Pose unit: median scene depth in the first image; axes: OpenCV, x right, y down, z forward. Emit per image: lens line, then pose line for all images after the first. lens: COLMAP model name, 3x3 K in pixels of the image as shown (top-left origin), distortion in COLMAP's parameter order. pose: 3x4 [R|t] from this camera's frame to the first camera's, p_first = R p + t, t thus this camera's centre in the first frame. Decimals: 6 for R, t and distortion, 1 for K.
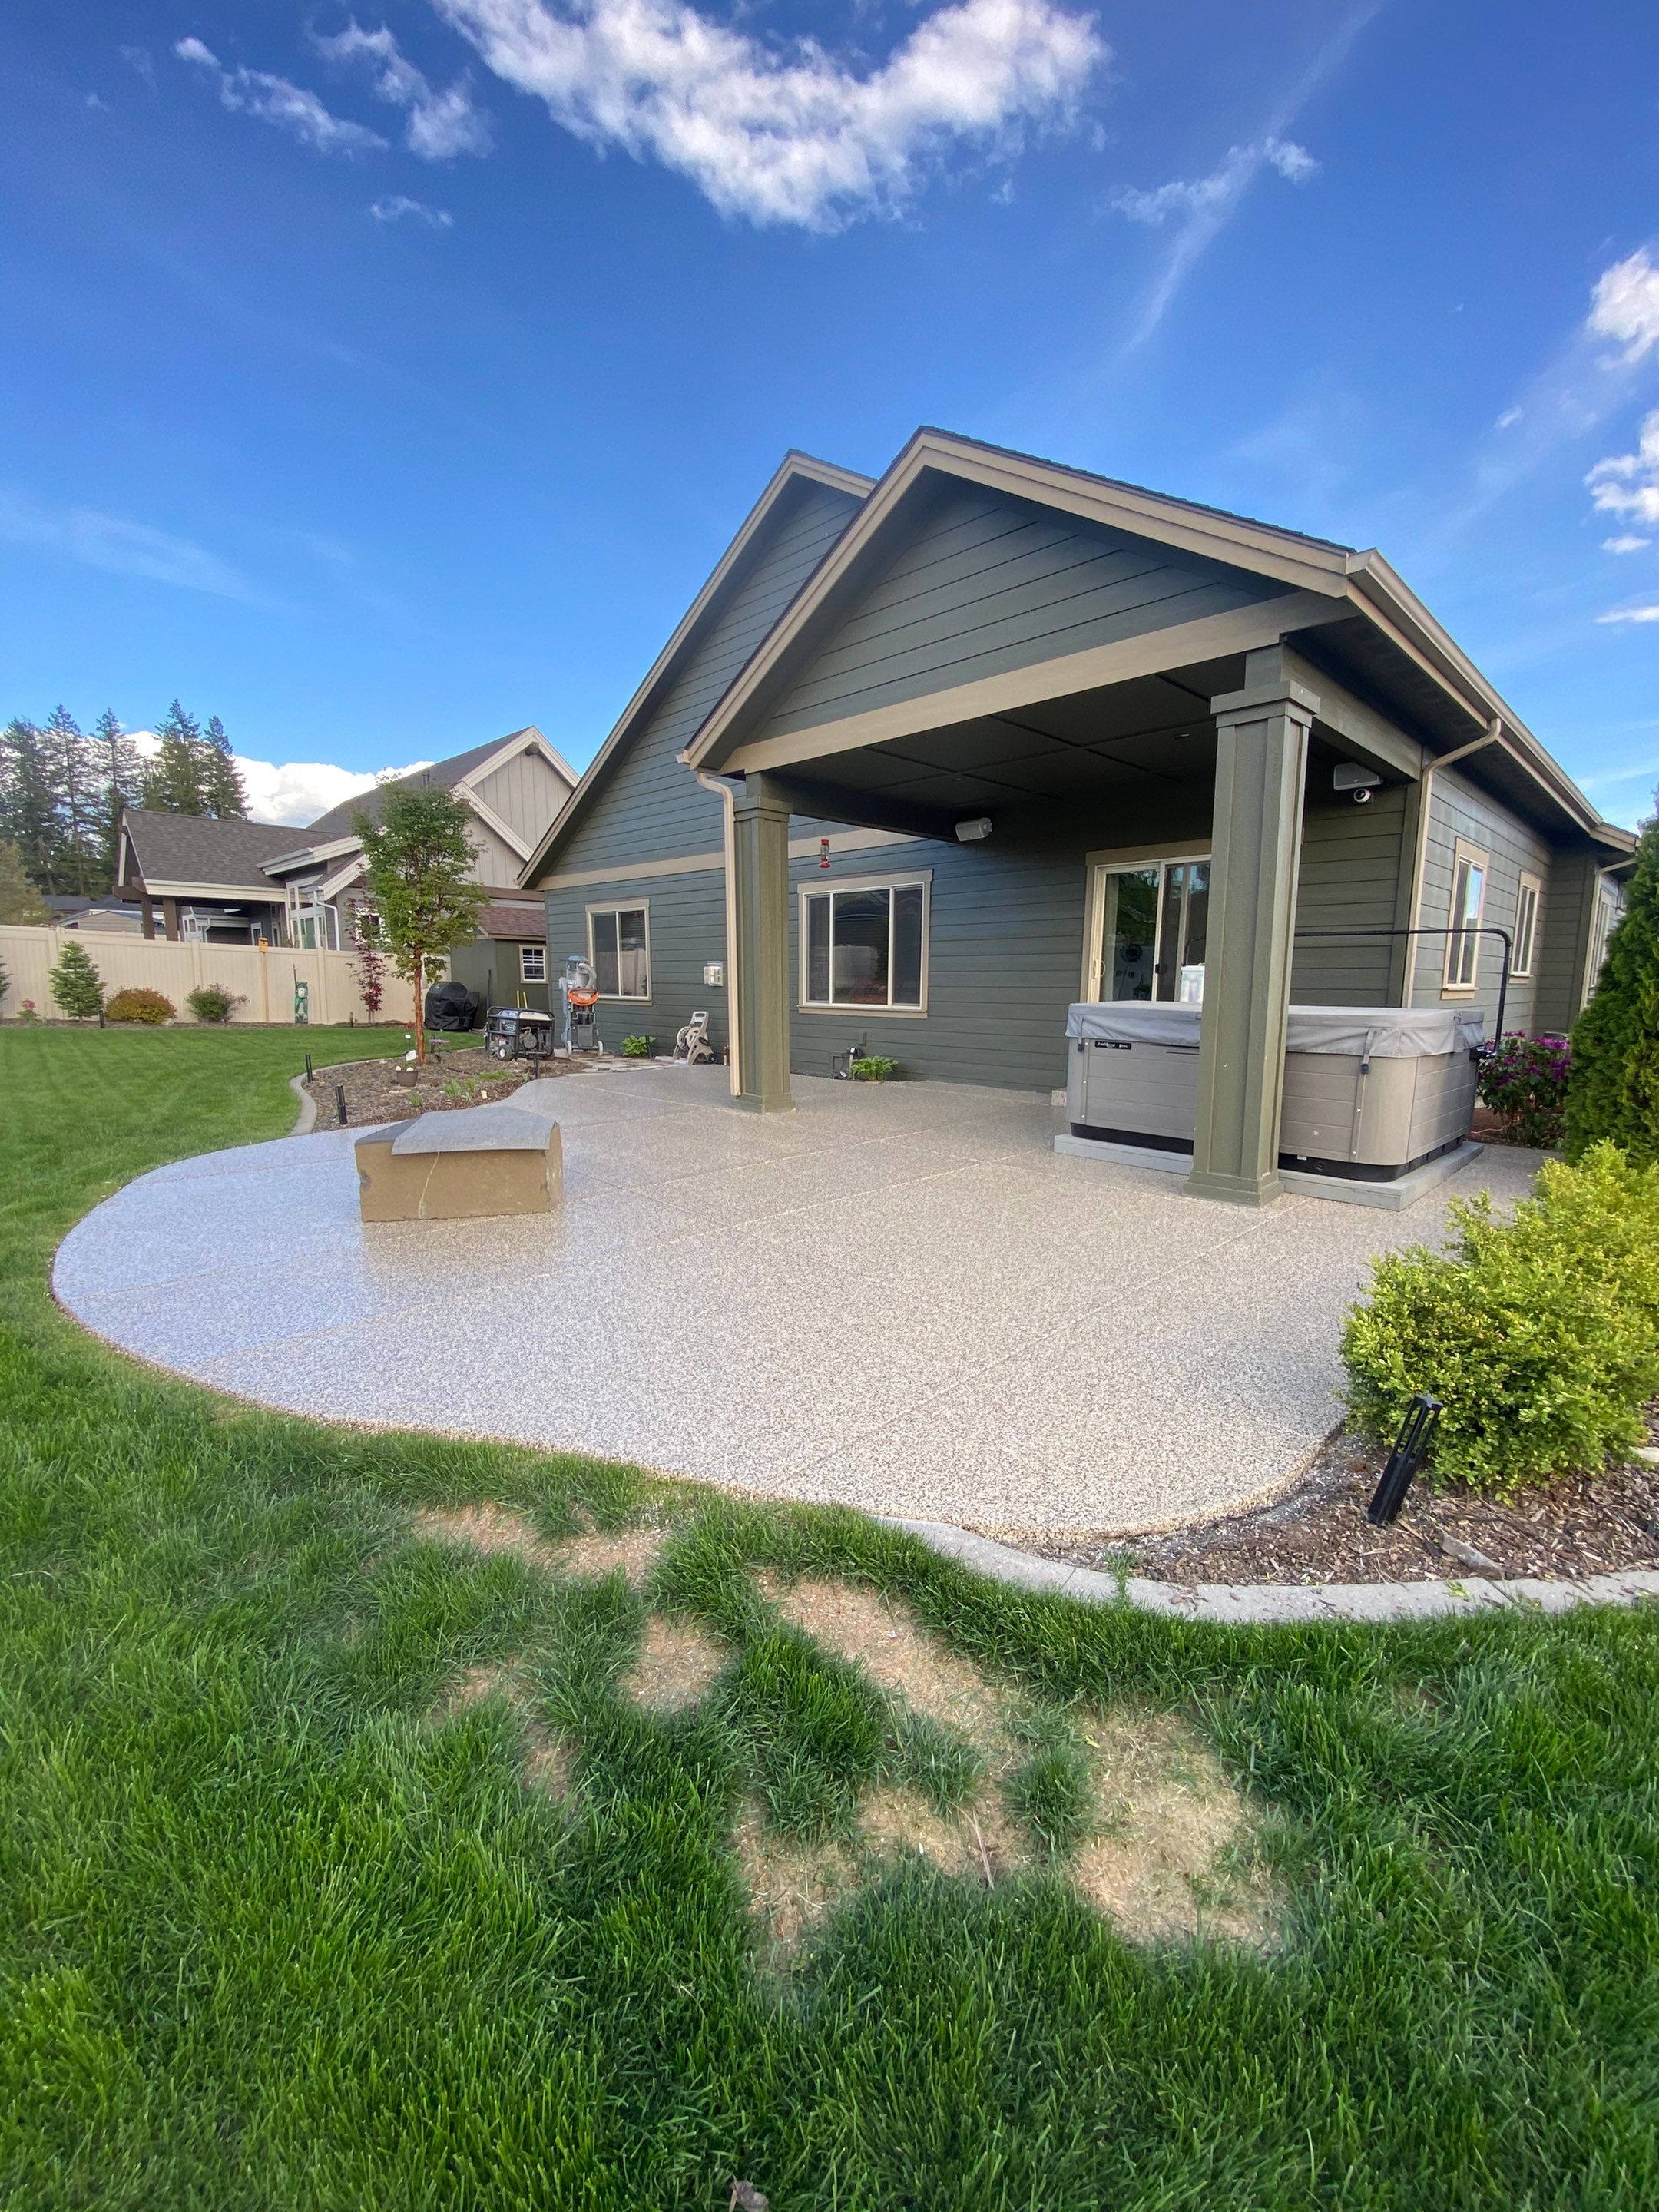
lens RADIAL K [[901.9, 0, 821.4], [0, 901.9, 1102.7], [0, 0, 1]] dist [0.006764, -0.007894]
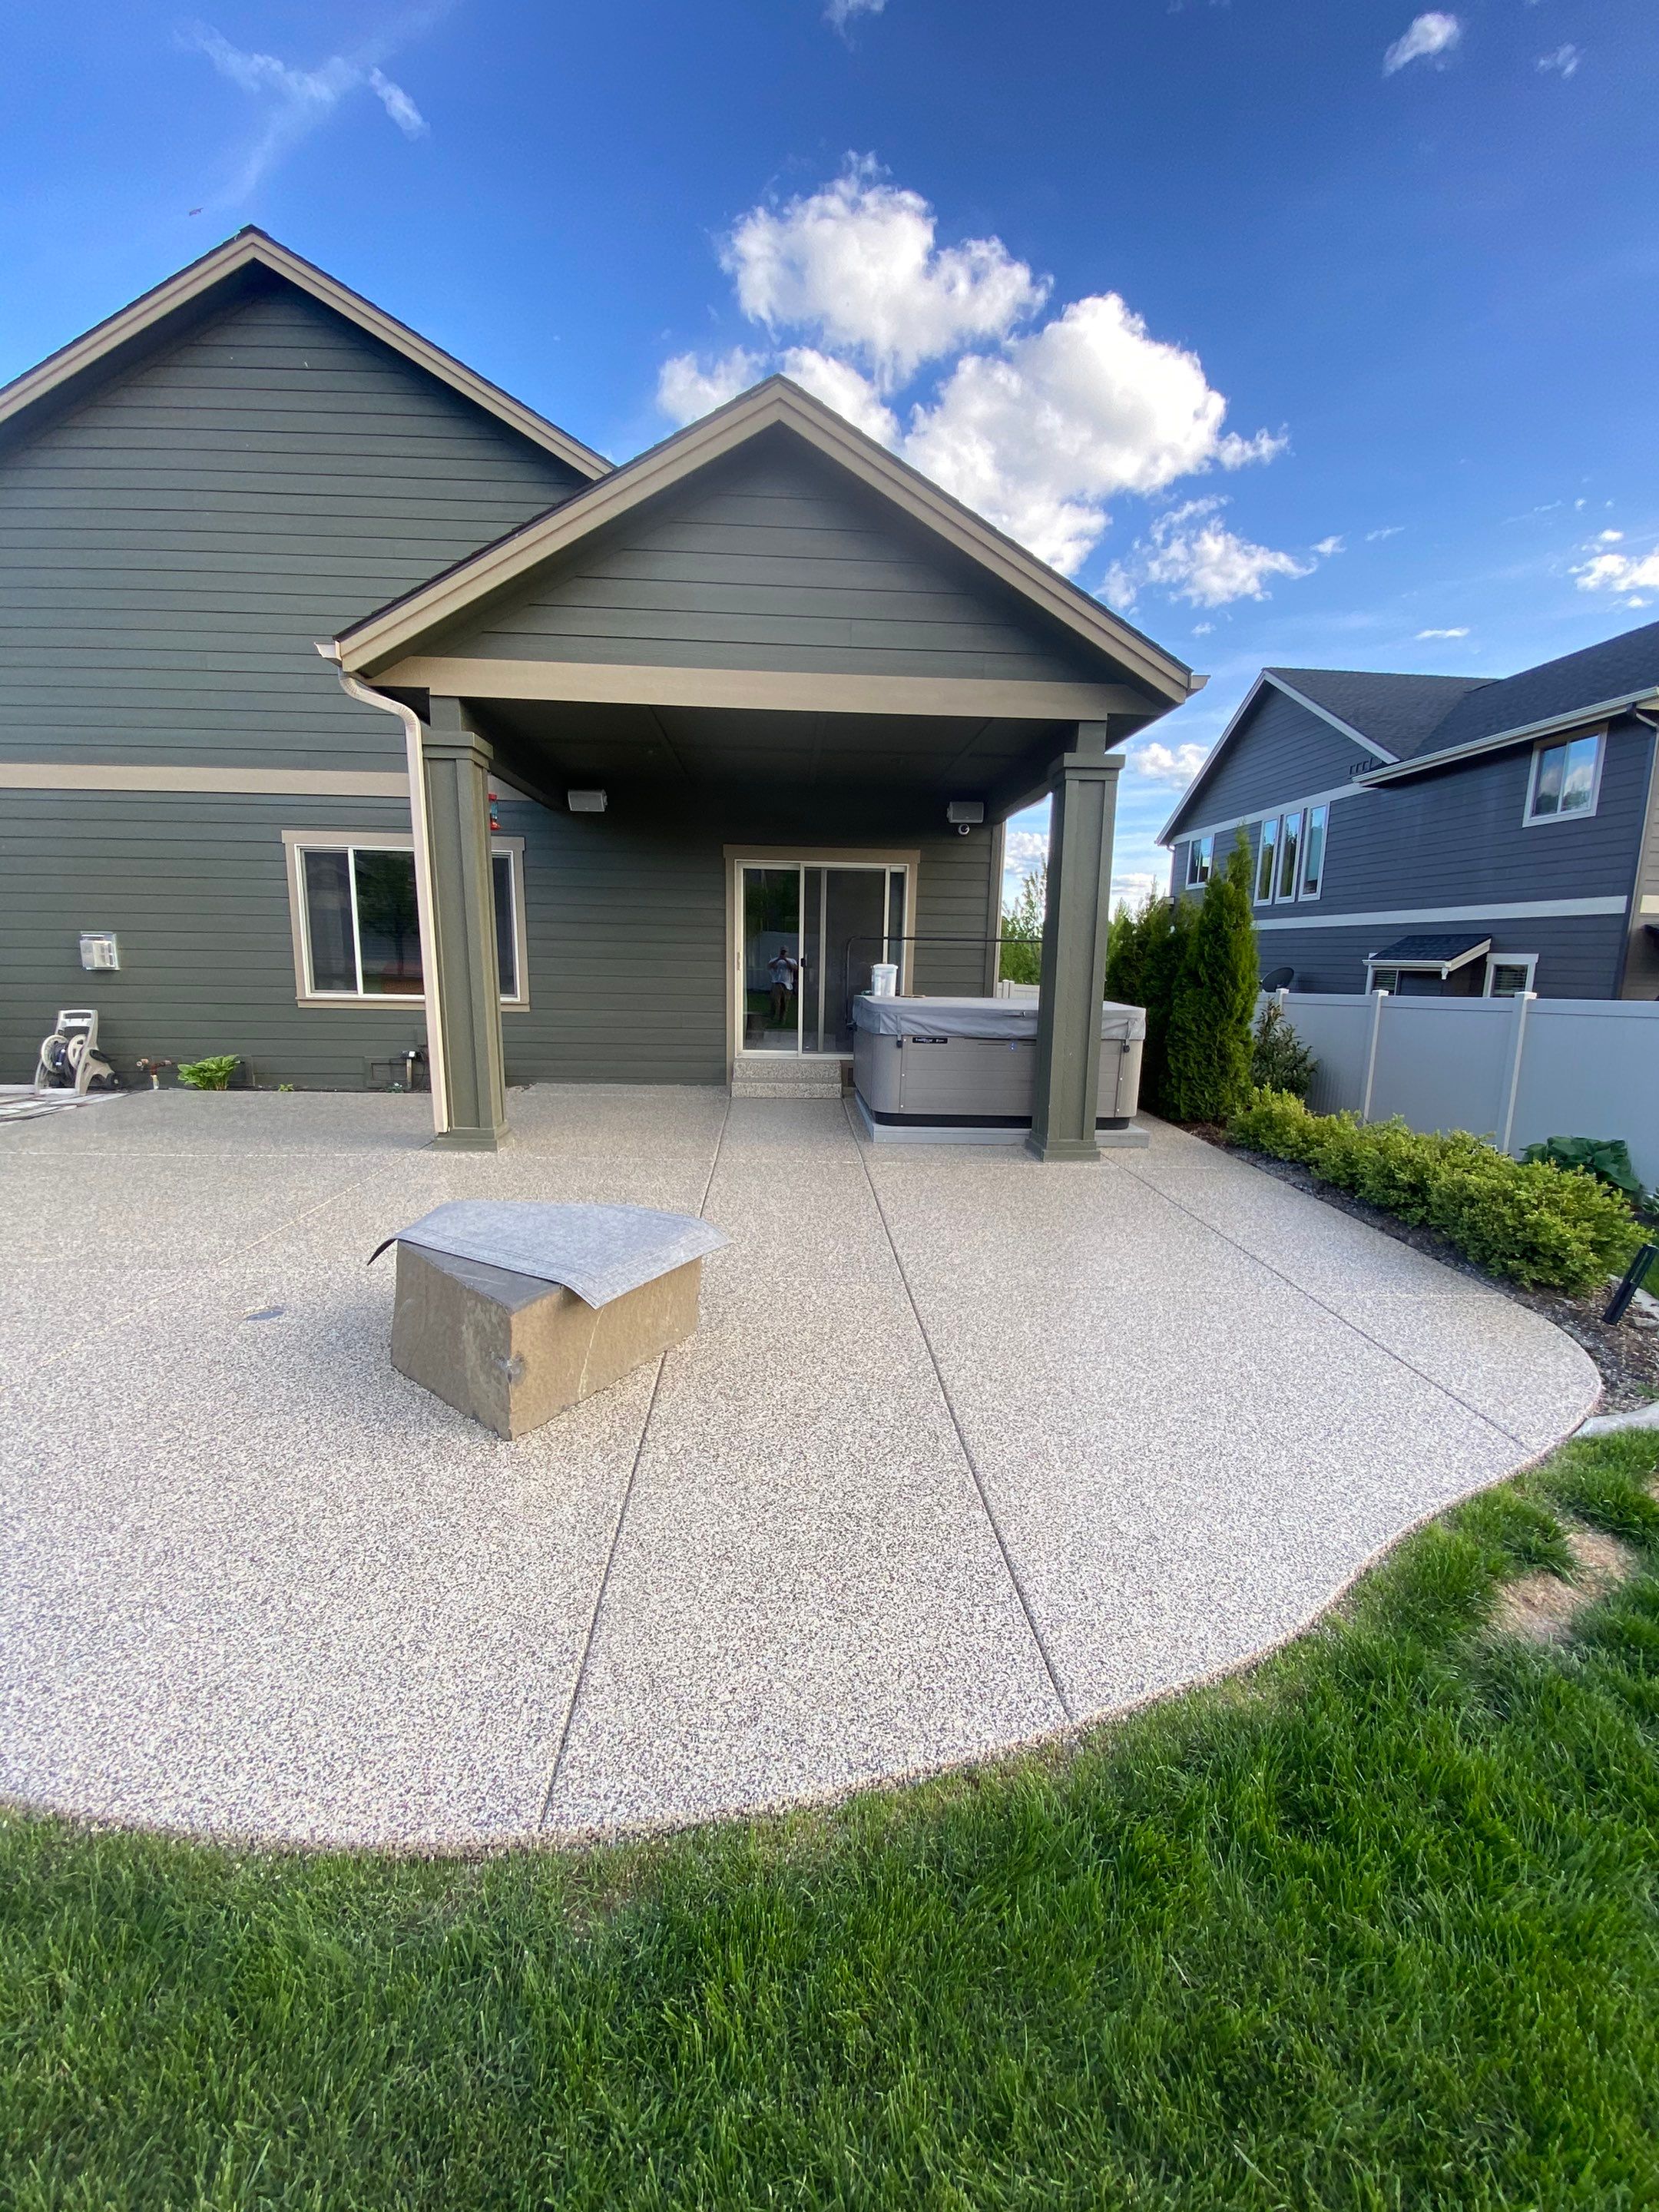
lens RADIAL K [[901.9, 0, 841.7], [0, 901.9, 1099.4], [0, 0, 1]] dist [0.006764, -0.007894]
pose [[0.650392, -0.112459, 0.751228, -0.474560], [0.085759, 0.993528, 0.074483, -0.067129], [-0.754742, 0.015981, 0.655827, 0.282557]]
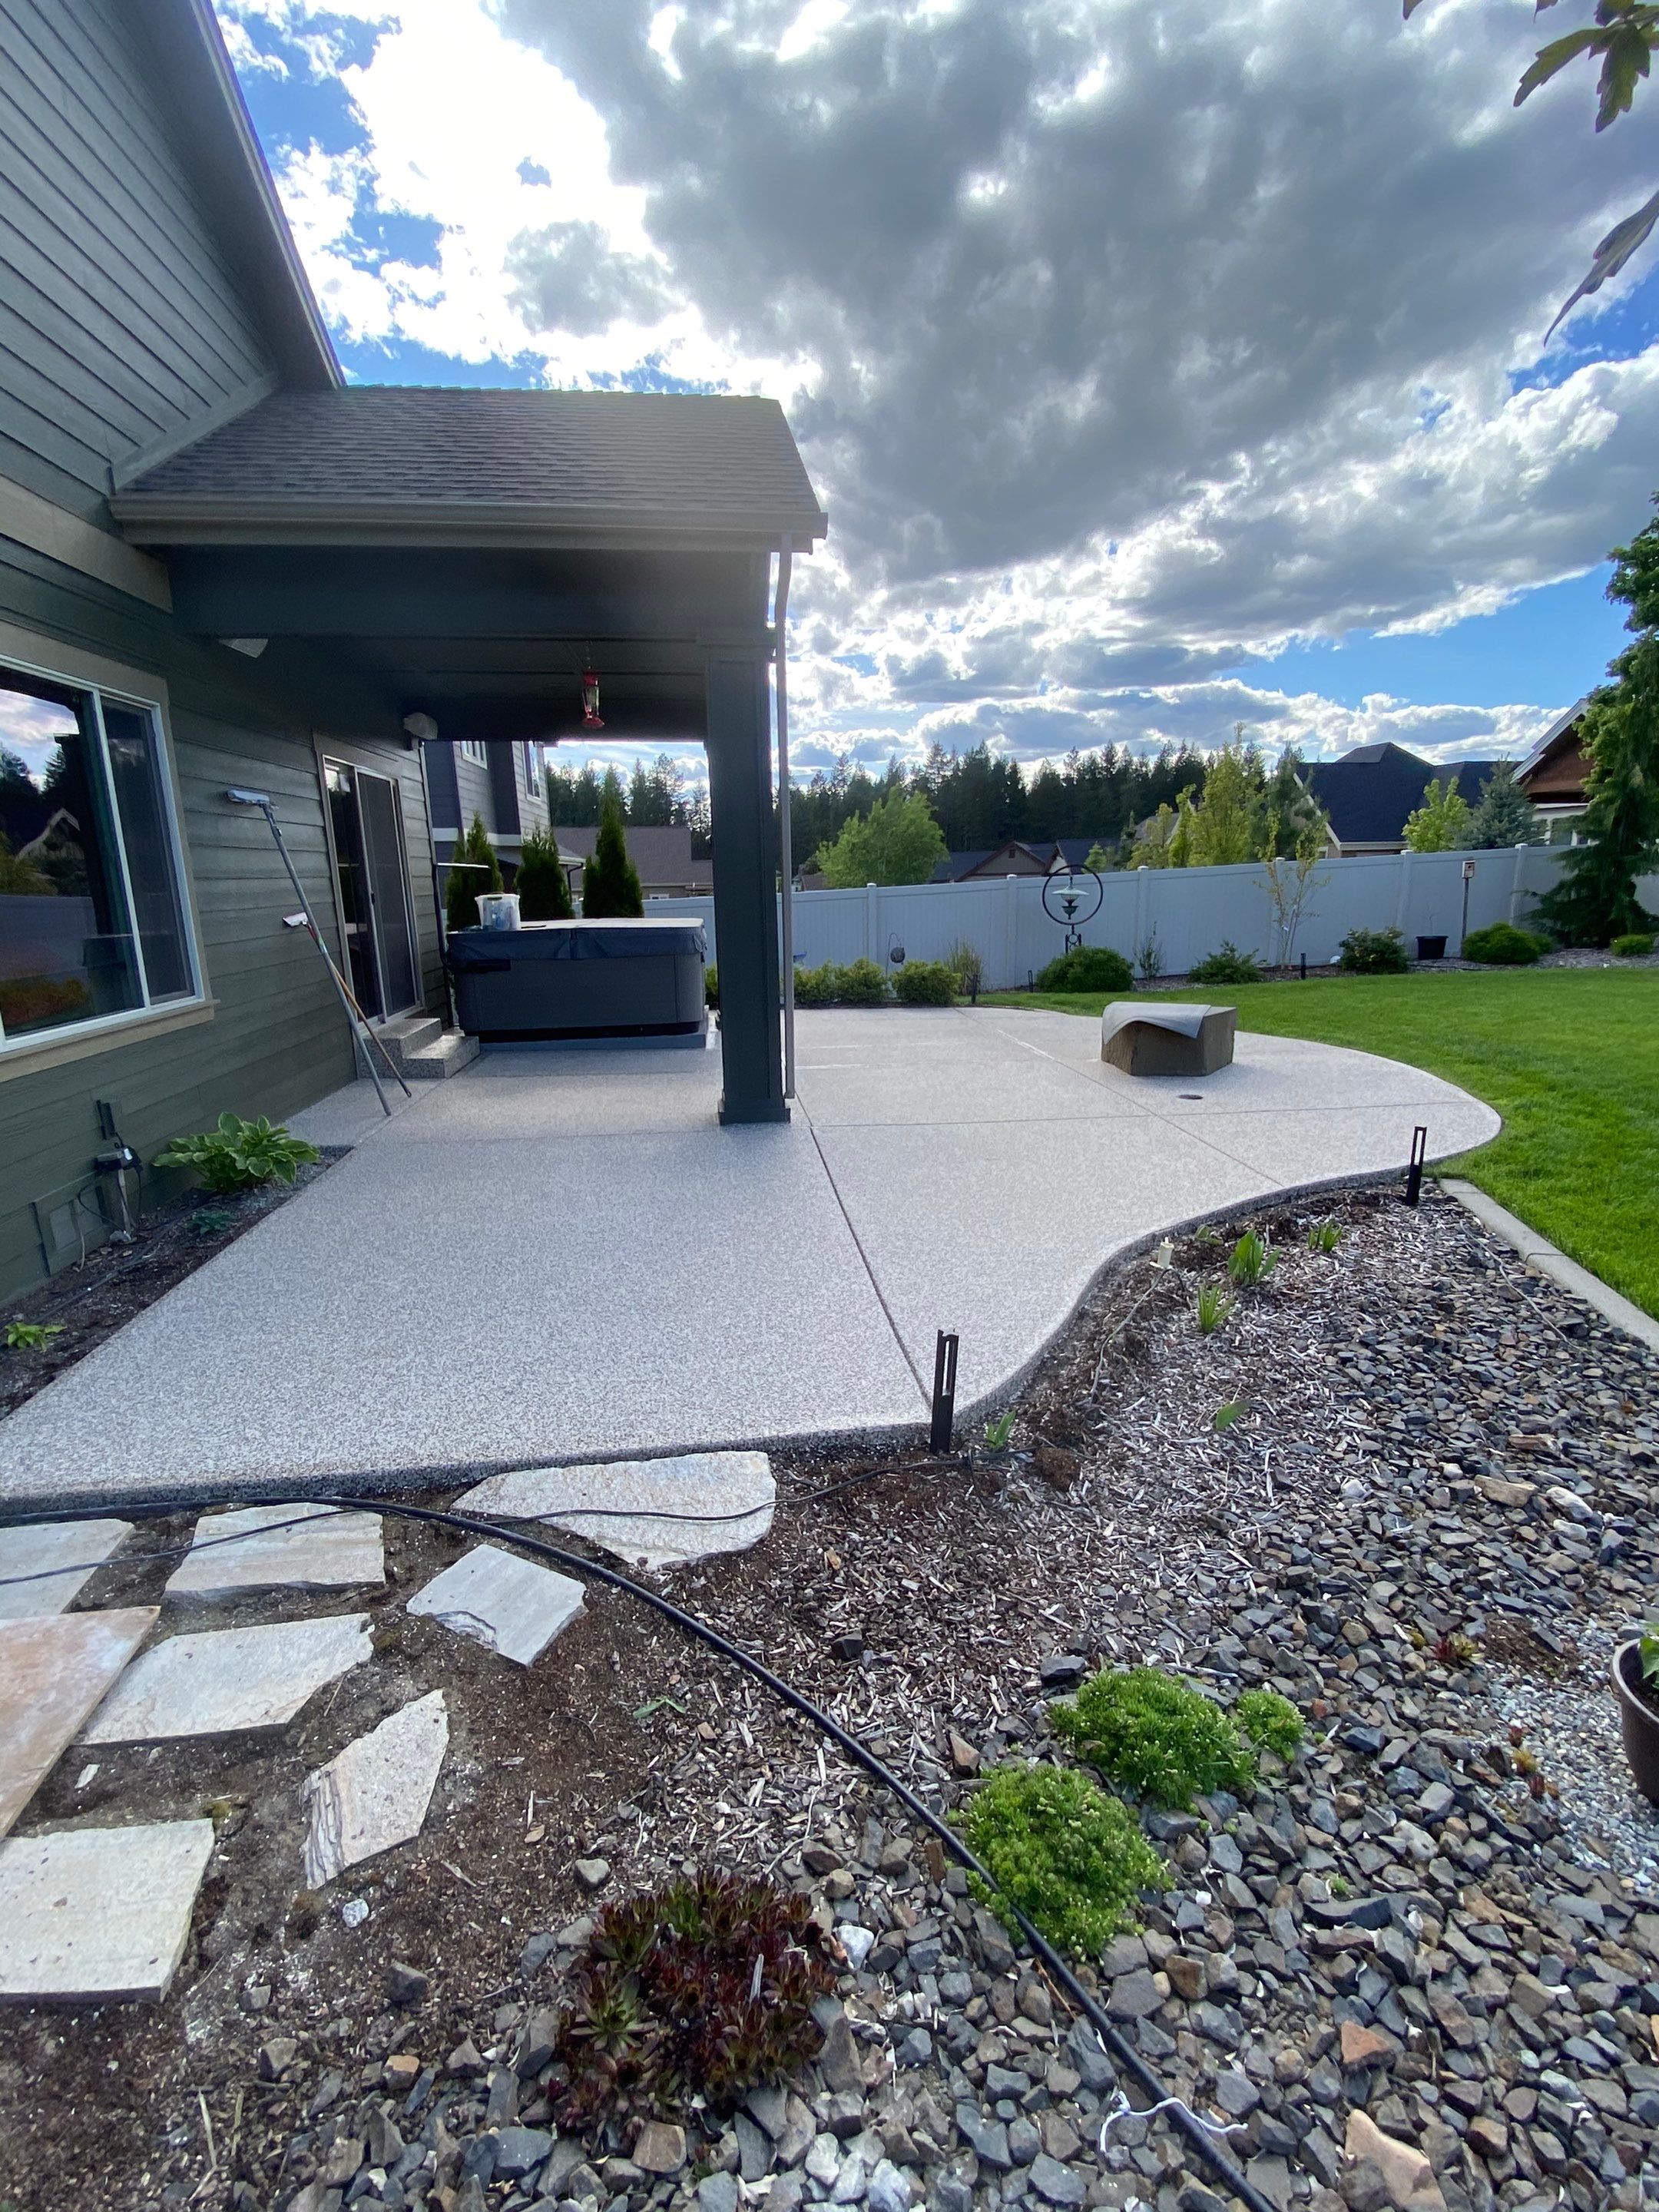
lens RADIAL K [[1008.7, 0, 835.1], [0, 1008.7, 1118.1], [0, 0, 1]] dist [-0.002544, -0.000909]
pose [[-0.790600, -0.134988, 0.597269, -0.609097], [0.097375, 0.935271, 0.340274, -0.260669], [-0.604541, 0.327179, -0.726281, 1.636999]]
